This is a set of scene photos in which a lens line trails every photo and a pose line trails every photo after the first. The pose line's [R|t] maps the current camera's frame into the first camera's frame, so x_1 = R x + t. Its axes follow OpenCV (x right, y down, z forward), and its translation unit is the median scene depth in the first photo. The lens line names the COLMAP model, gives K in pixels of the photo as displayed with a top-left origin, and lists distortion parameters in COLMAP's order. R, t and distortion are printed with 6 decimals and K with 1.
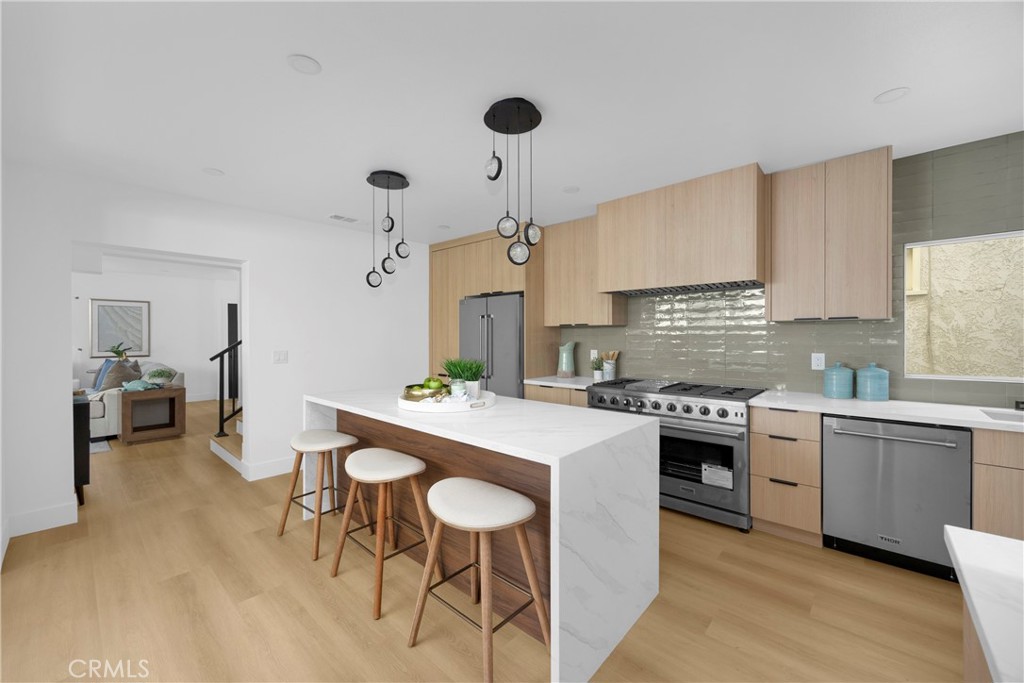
lens RADIAL K [[404.8, 0, 507.1], [0, 404.8, 338.2], [0, 0, 1]] dist [0.001071, 0.000097]
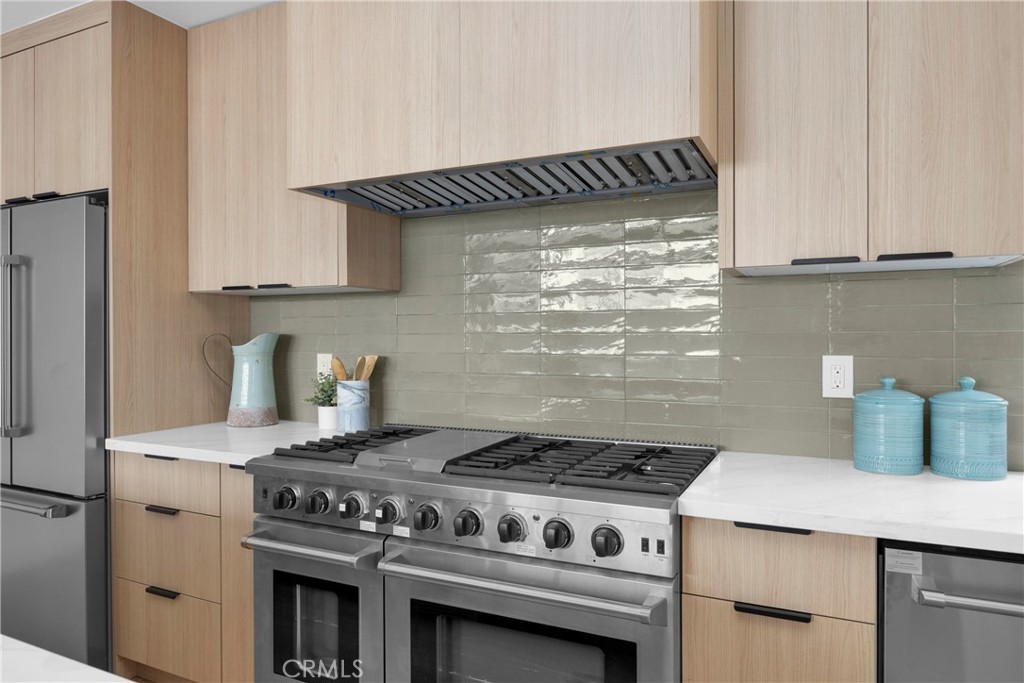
lens RADIAL K [[653.2, 0, 468.3], [0, 653.2, 344.4], [0, 0, 1]] dist [-0.015311, -0.000104]
pose [[0.973215, -0.004796, 0.229847, 0.284480], [0.002949, 0.999961, 0.008380, 0.020705], [-0.229878, -0.007478, 0.973191, 0.483775]]
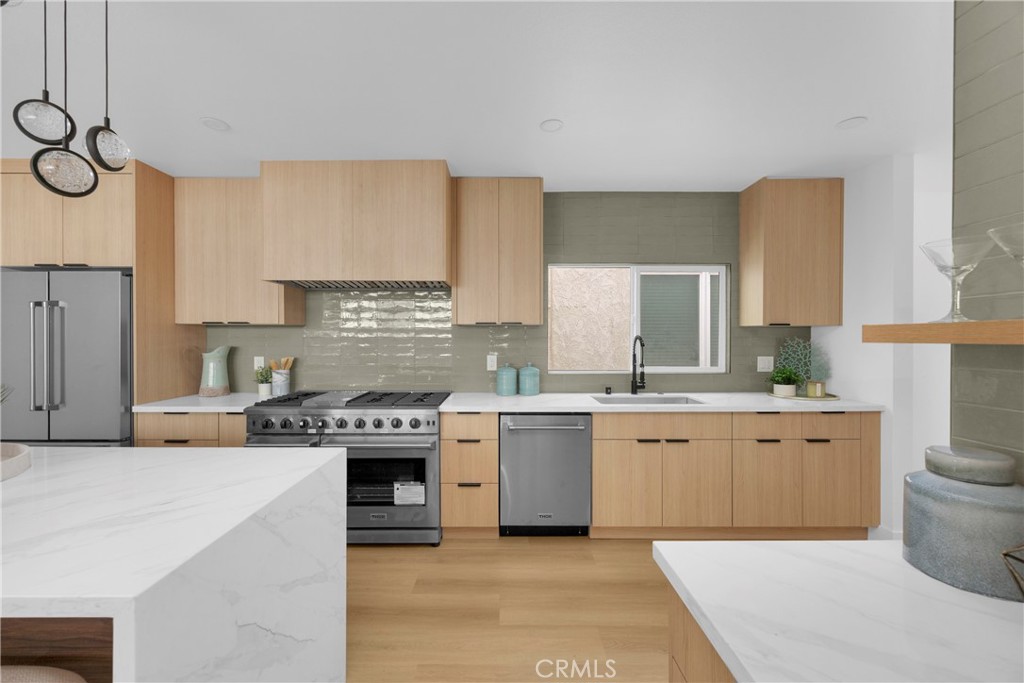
lens RADIAL K [[404.8, 0, 501.1], [0, 404.8, 343.9], [0, 0, 1]] dist [0.001071, 0.000097]
pose [[0.745814, -0.003992, 0.666142, 0.064302], [-0.001012, 0.999974, 0.007126, -0.001324], [-0.666153, -0.005989, 0.745791, 0.177318]]
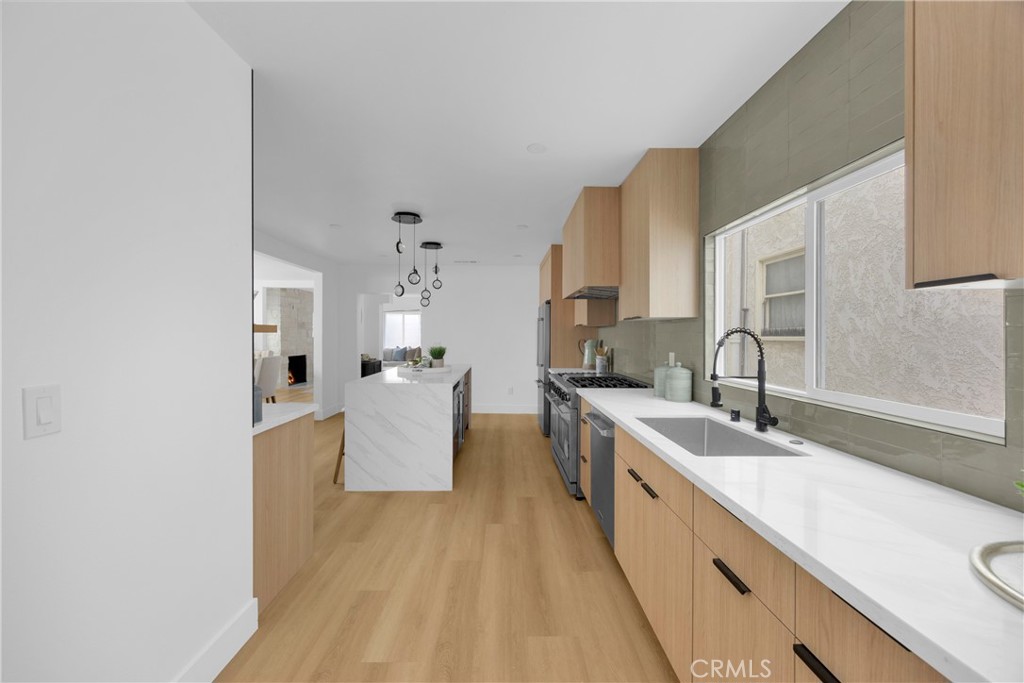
lens RADIAL K [[404.8, 0, 512.0], [0, 404.8, 335.5], [0, 0, 1]] dist [0.001071, 0.000097]
pose [[0.671198, 0.009566, -0.741216, 1.218257], [-0.010457, 0.999939, 0.003437, -0.004048], [0.741204, 0.005444, 0.671258, 0.052037]]
